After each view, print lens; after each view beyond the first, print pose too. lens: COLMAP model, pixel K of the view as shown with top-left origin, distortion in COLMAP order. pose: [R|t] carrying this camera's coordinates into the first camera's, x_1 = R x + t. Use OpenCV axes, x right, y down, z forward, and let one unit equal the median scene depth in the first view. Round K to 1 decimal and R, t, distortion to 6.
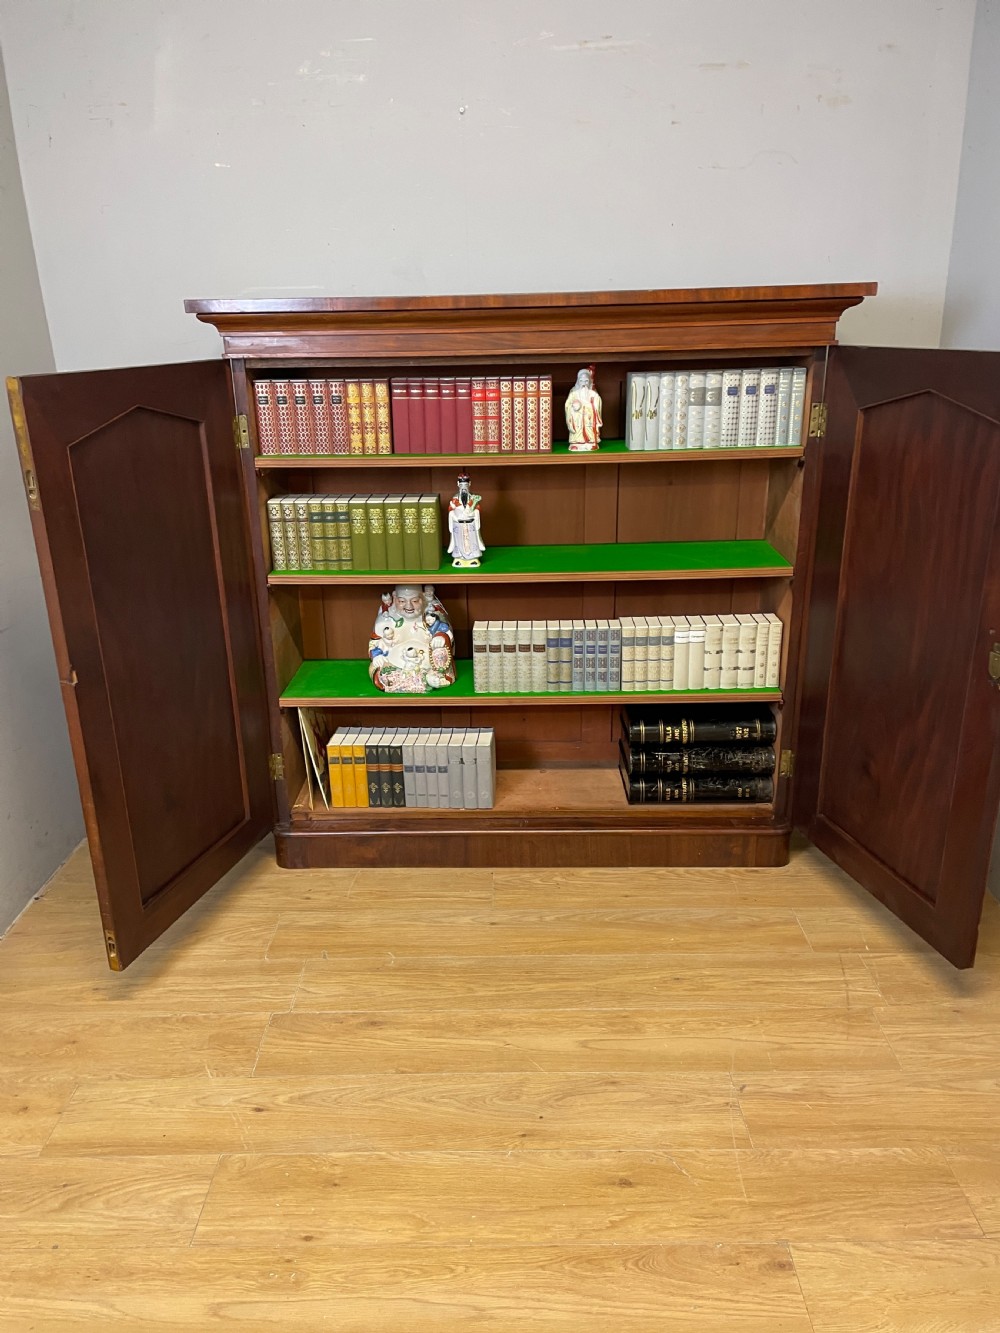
lens RADIAL K [[1010.8, 0, 489.6], [0, 1010.8, 680.0], [0, 0, 1]] dist [0.077350, -0.098600]
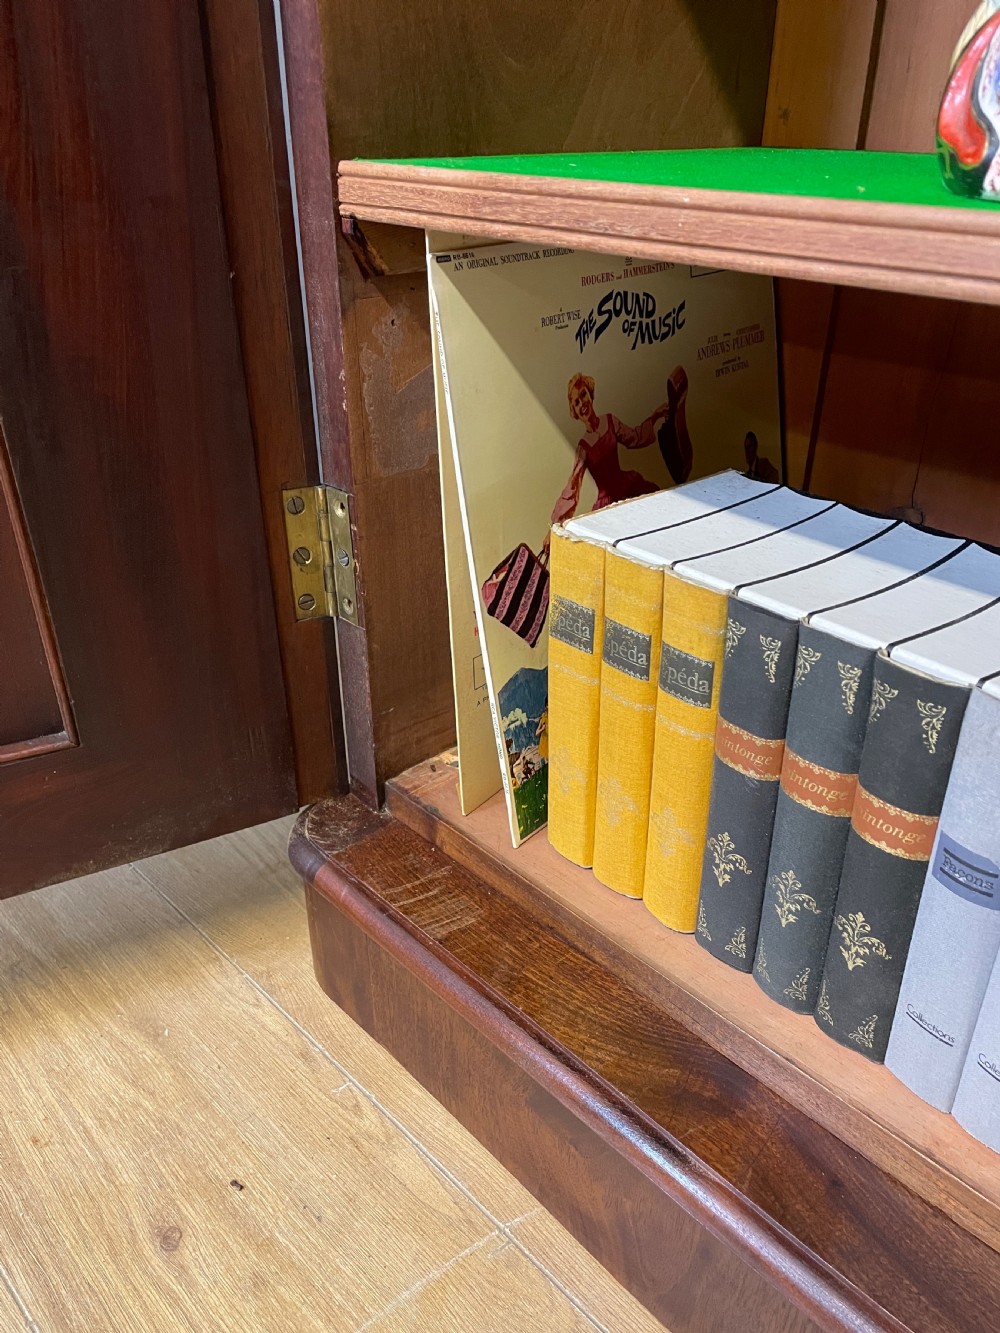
lens RADIAL K [[1010.8, 0, 511.1], [0, 1010.8, 675.2], [0, 0, 1]] dist [0.077350, -0.098600]
pose [[0.708520, 0.366107, -0.603296, -0.059125], [-0.258401, 0.930120, 0.260970, 0.051353], [0.656680, -0.029010, 0.753611, 0.993604]]
